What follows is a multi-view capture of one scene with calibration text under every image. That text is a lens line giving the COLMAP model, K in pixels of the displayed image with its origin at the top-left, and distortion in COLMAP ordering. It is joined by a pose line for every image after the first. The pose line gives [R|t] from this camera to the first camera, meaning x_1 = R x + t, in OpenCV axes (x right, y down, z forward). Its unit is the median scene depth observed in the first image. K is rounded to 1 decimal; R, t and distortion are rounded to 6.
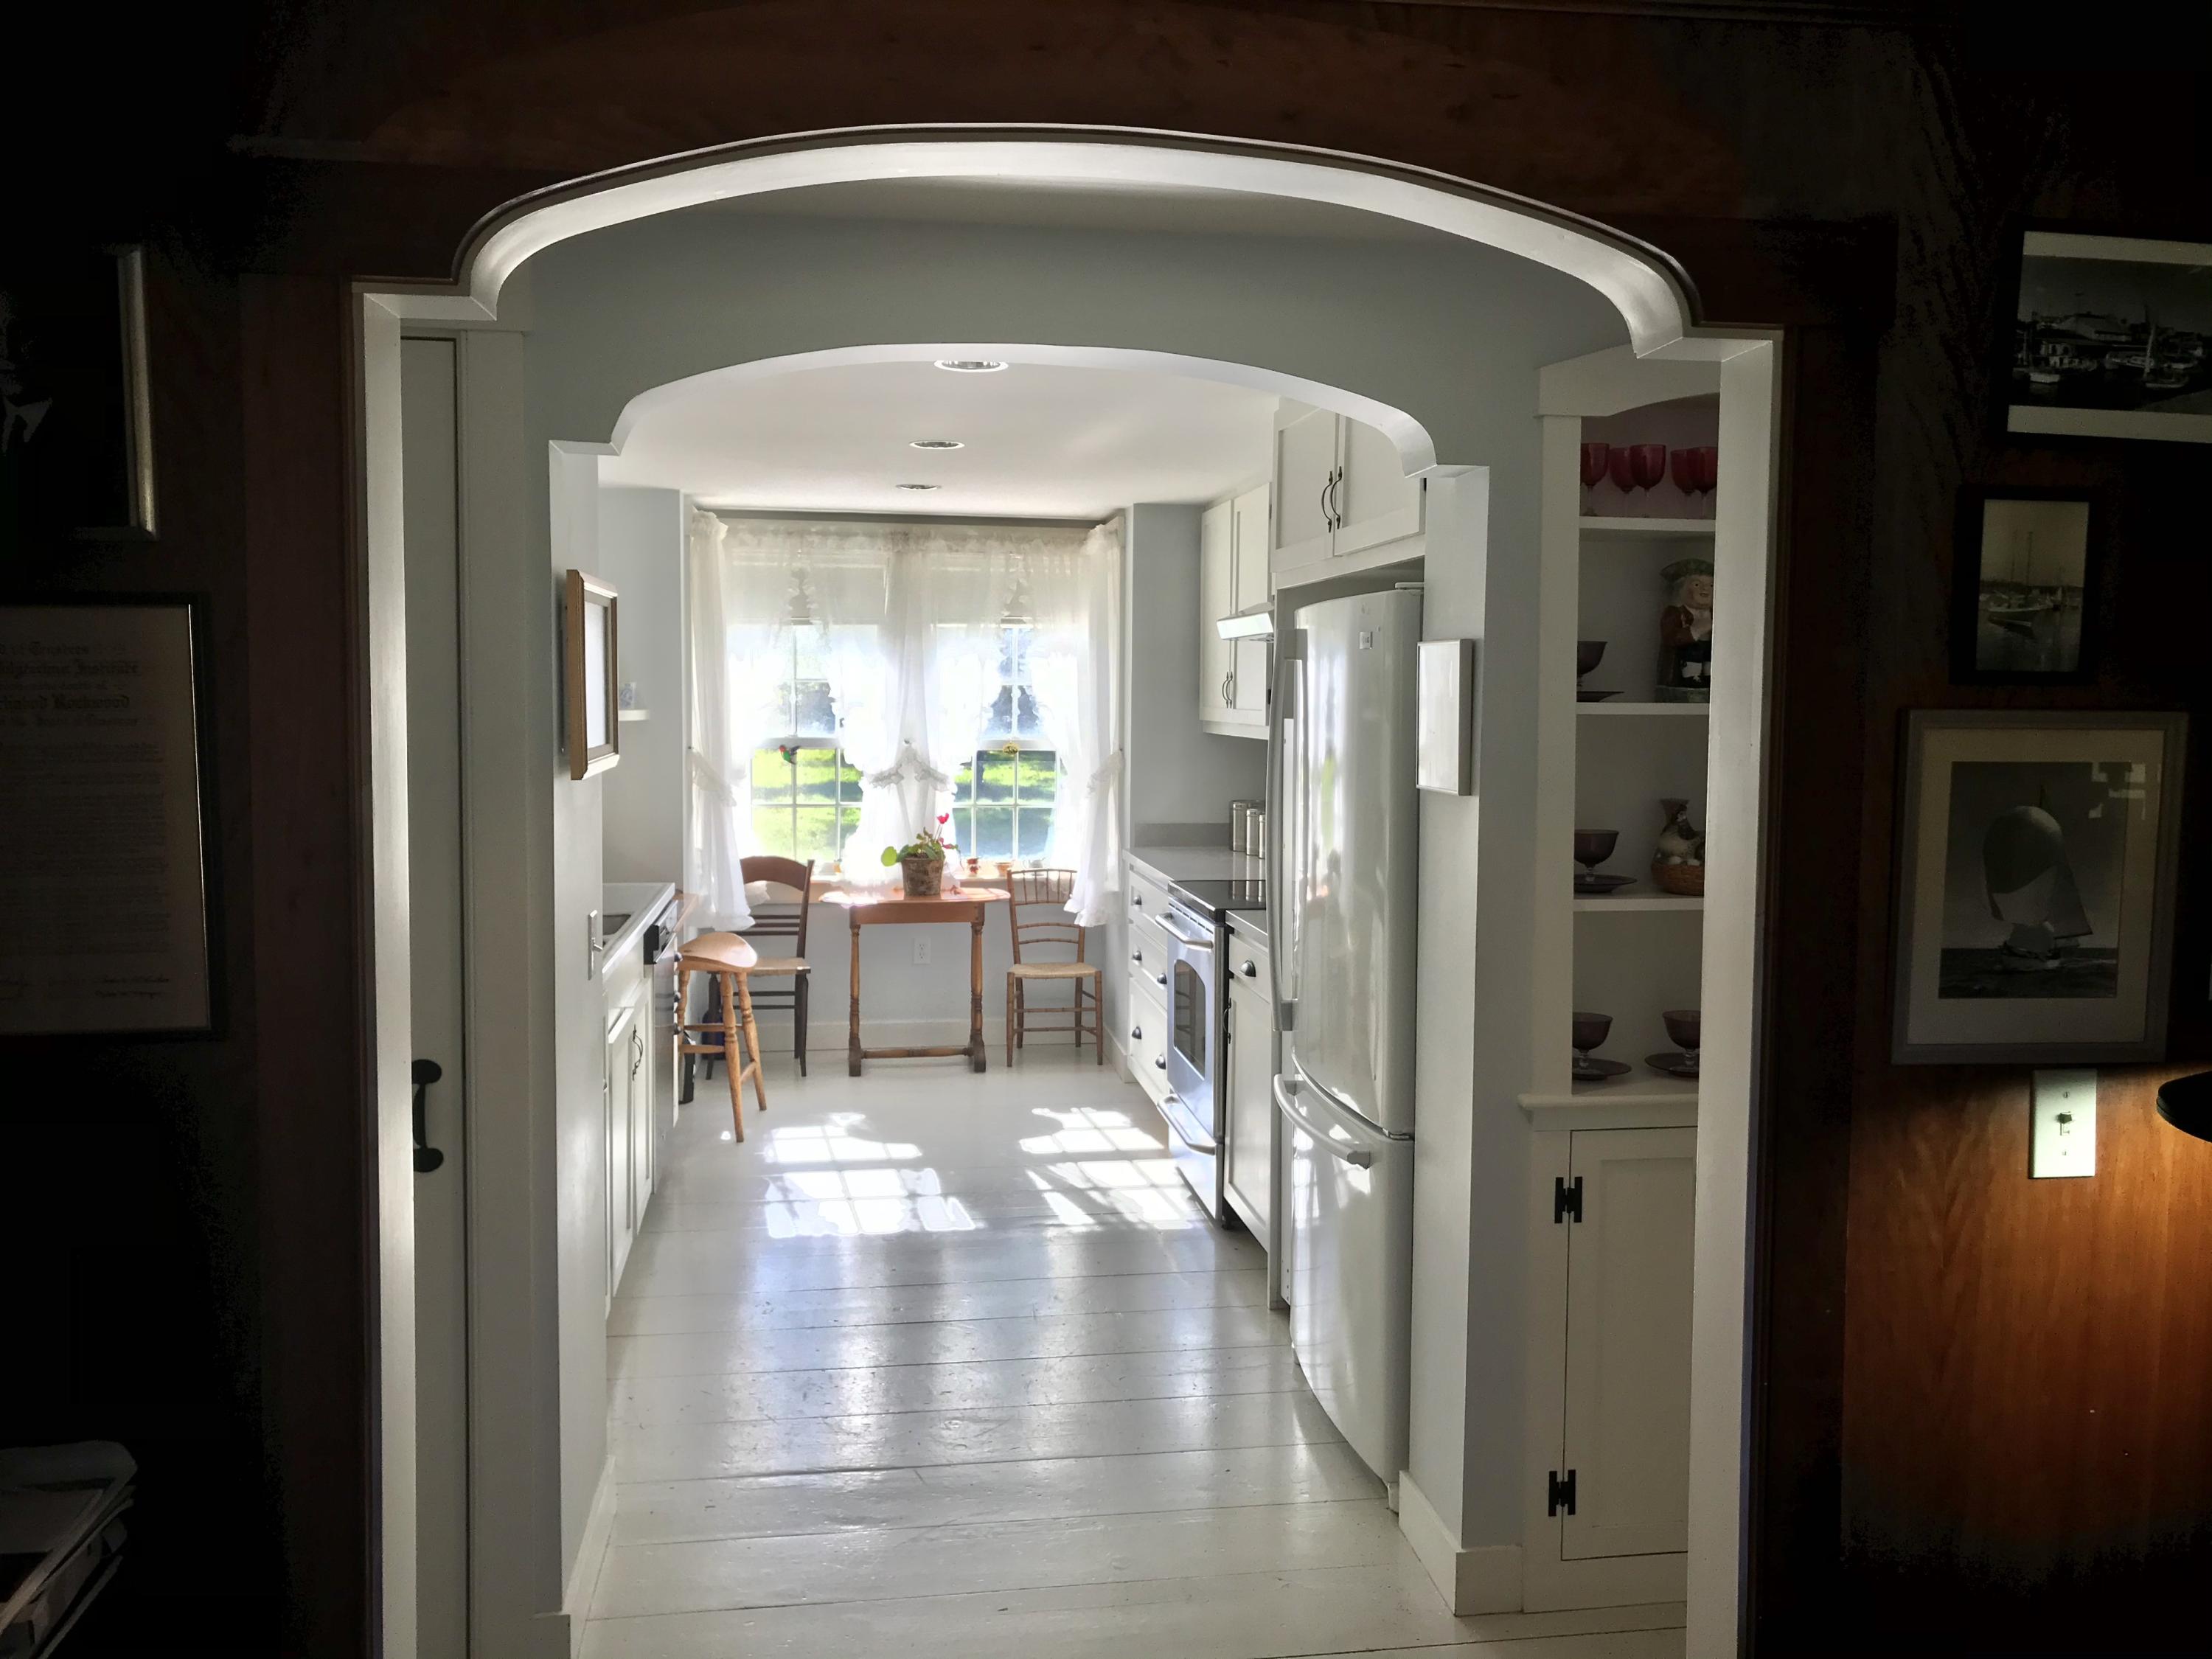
lens RADIAL K [[1939.1, 0, 1107.3], [0, 1939.1, 821.2], [0, 0, 1]] dist [0.044528, 0.001275]
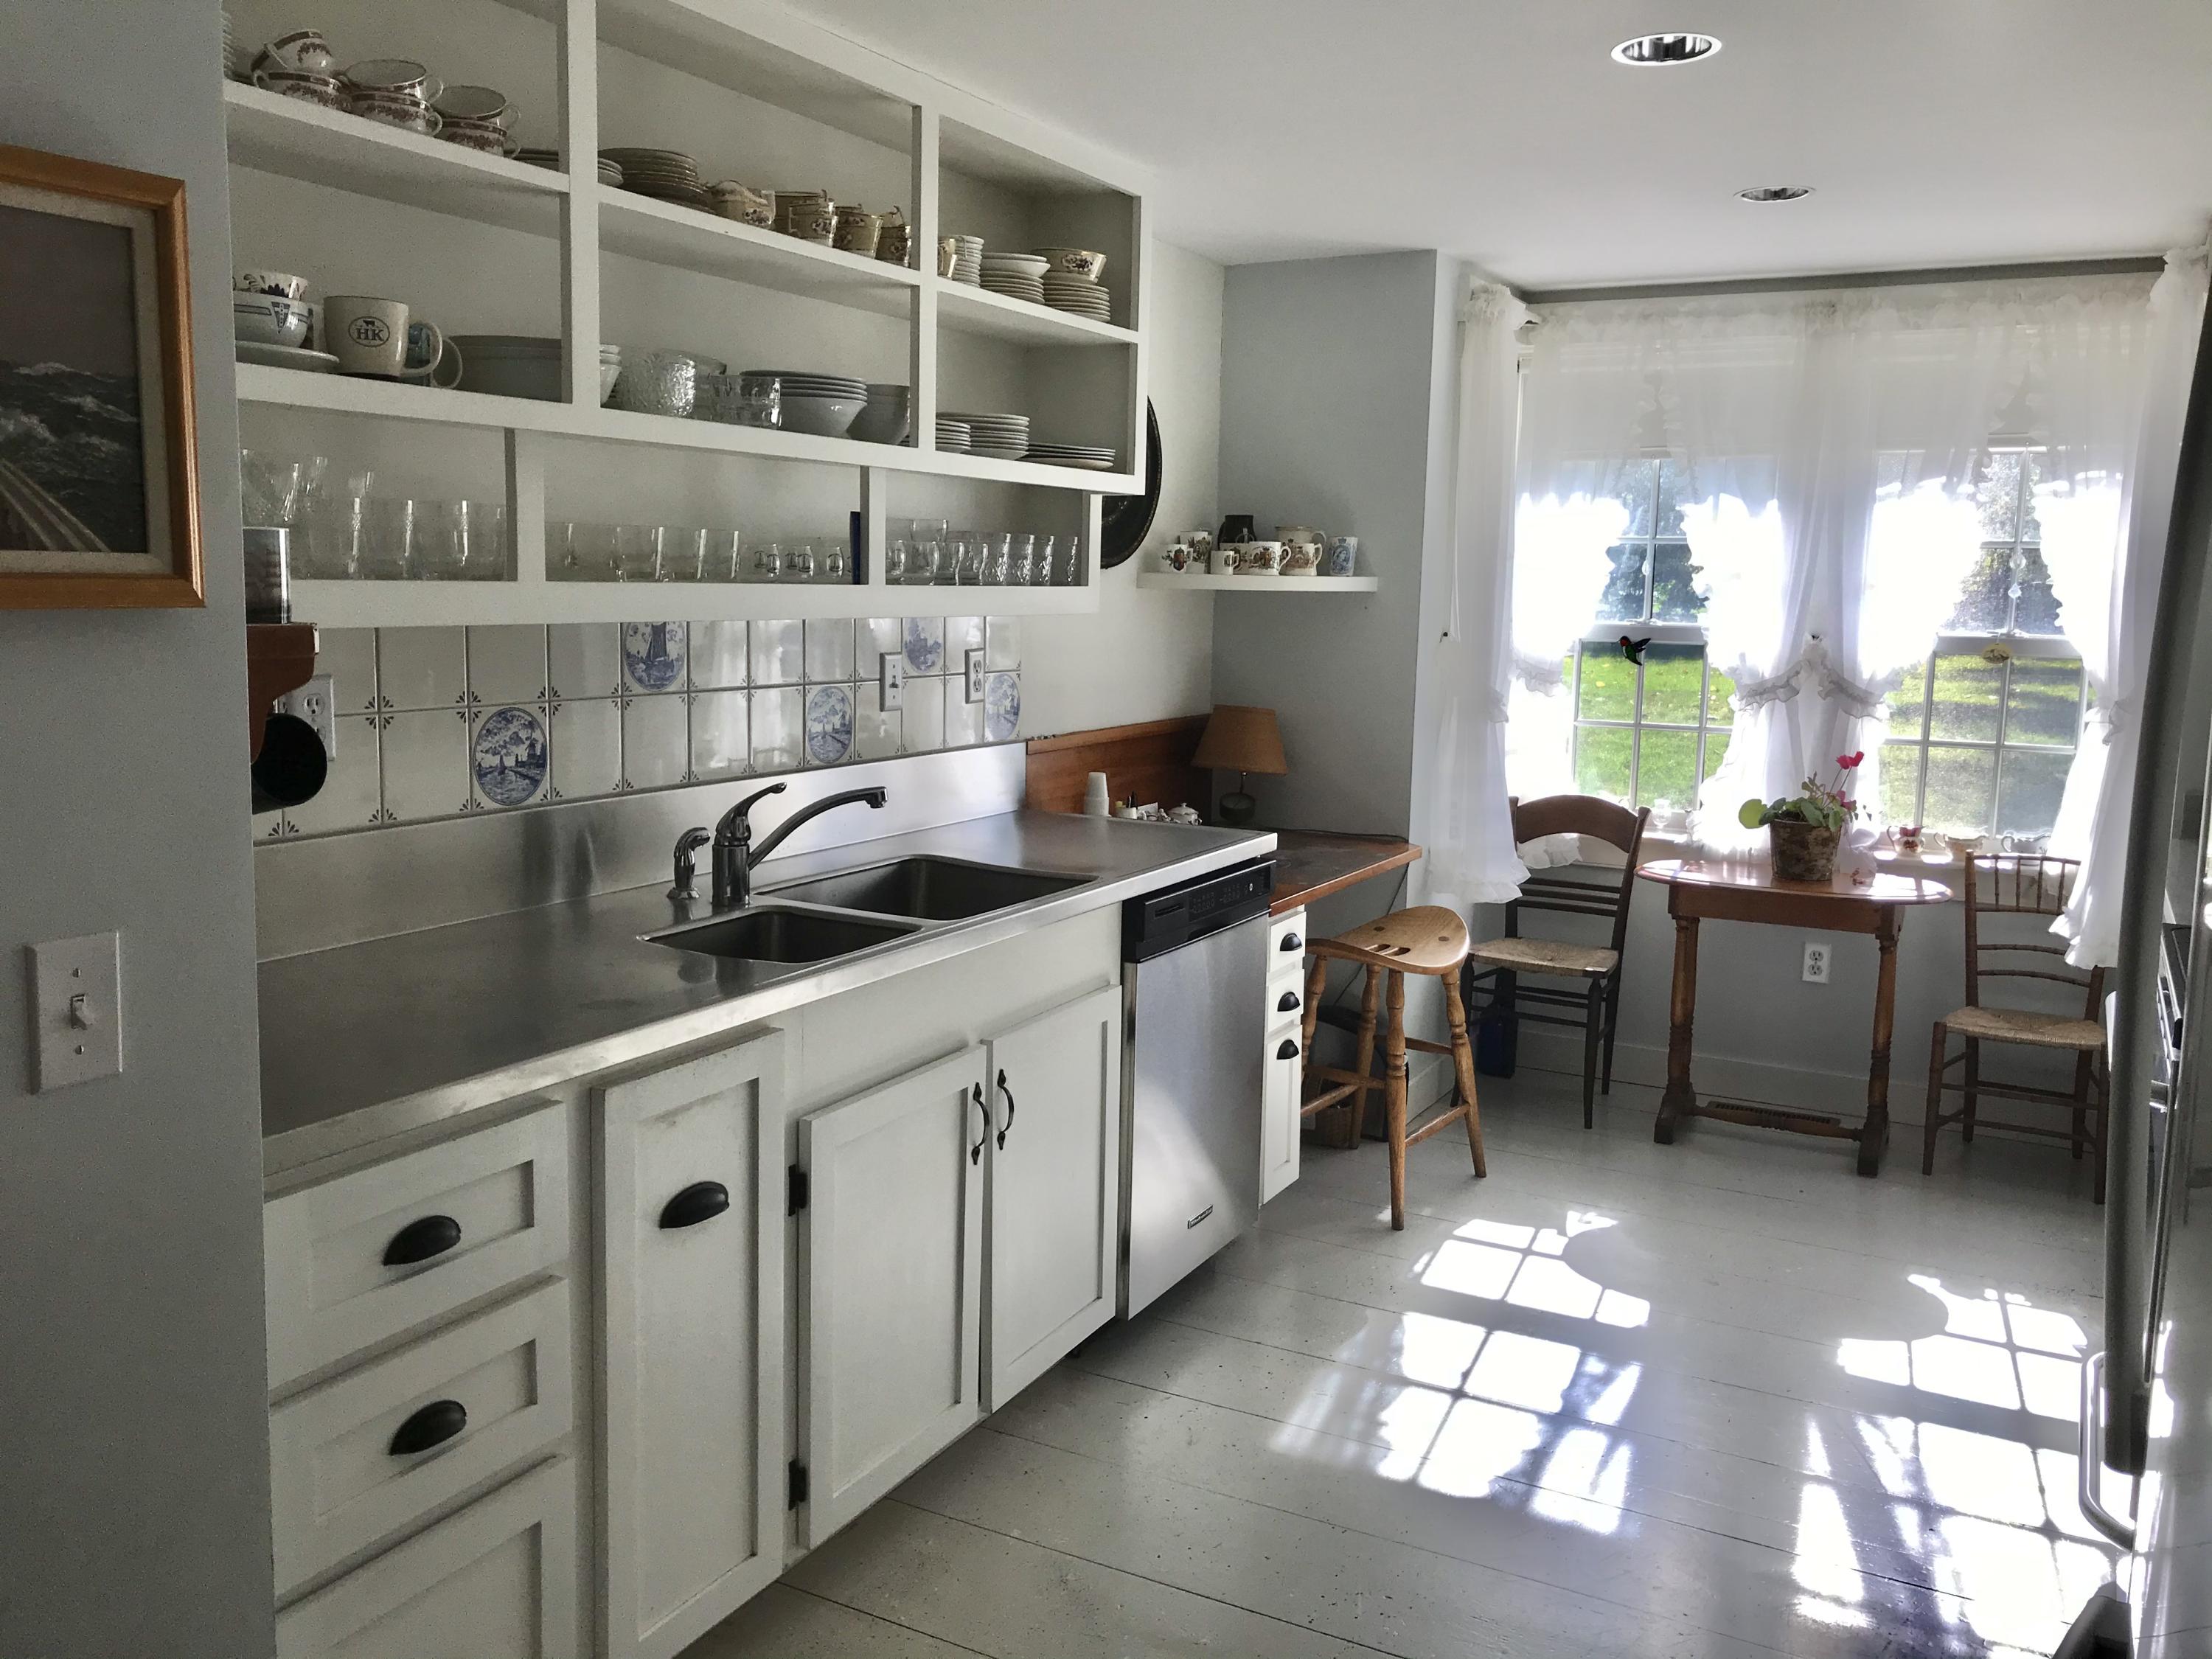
lens RADIAL K [[1795.7, 0, 1105.1], [0, 1795.7, 813.1], [0, 0, 1]] dist [0.002218, 0.003423]
pose [[0.791973, 0.087016, -0.604323, 0.076242], [-0.057530, 0.996024, 0.068024, -0.010092], [0.607839, -0.019107, 0.793830, 0.395256]]
